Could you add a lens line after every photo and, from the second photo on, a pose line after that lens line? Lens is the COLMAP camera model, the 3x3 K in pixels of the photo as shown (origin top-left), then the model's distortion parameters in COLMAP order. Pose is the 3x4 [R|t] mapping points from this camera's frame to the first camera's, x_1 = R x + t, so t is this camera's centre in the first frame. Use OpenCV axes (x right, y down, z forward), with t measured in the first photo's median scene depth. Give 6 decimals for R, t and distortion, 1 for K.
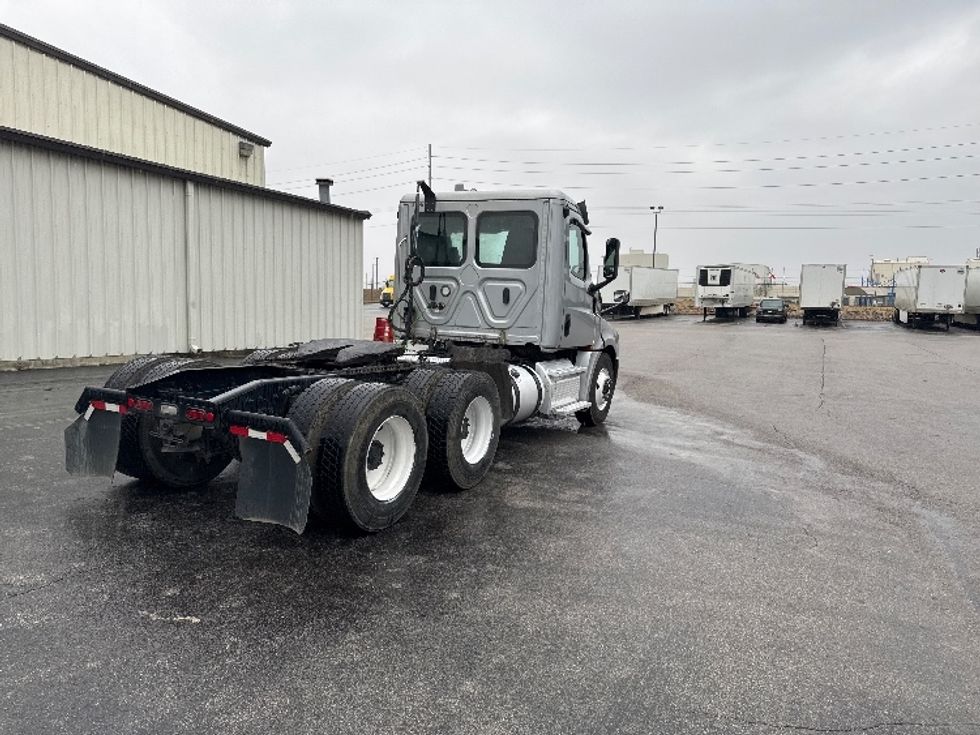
lens RADIAL K [[696.1, 0, 514.3], [0, 696.1, 380.0], [0, 0, 1]] dist [0.048946, -0.037047]
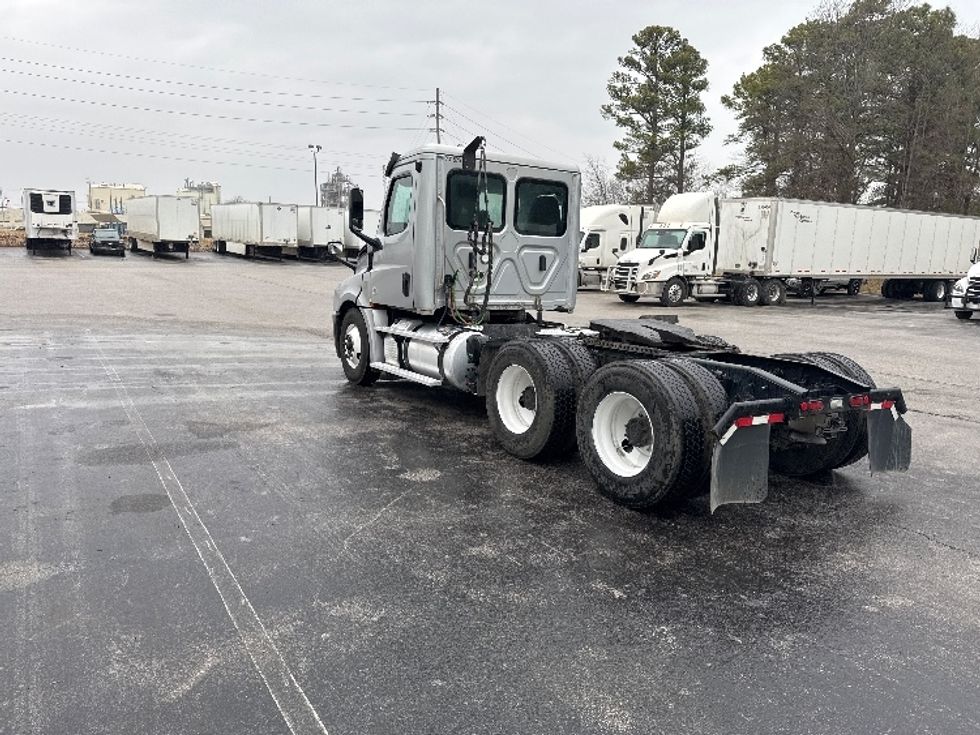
lens RADIAL K [[696.1, 0, 497.8], [0, 696.1, 367.0], [0, 0, 1]] dist [0.048946, -0.037047]
pose [[0.514277, -0.156596, 0.843206, -0.912886], [0.082178, 0.987662, 0.133303, -0.107685], [-0.853678, 0.000738, 0.520801, 0.500708]]
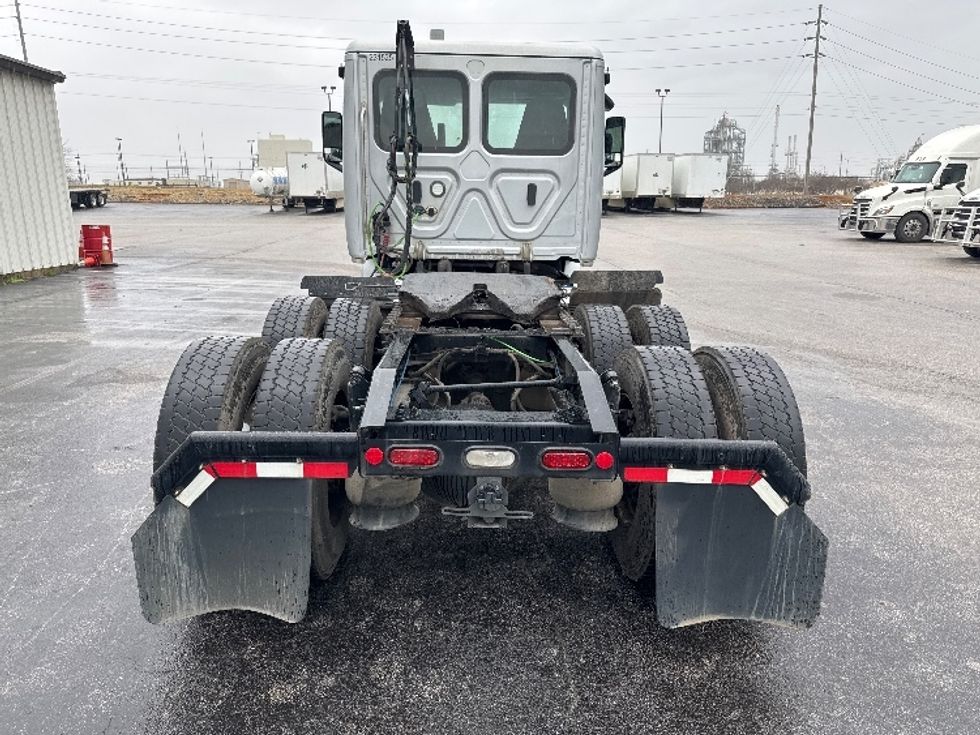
lens RADIAL K [[696.1, 0, 499.1], [0, 696.1, 375.1], [0, 0, 1]] dist [0.048946, -0.037047]
pose [[0.883484, -0.144070, 0.445758, -0.389849], [0.079104, 0.983752, 0.161167, -0.051682], [-0.461735, -0.107127, 0.880525, 0.328069]]
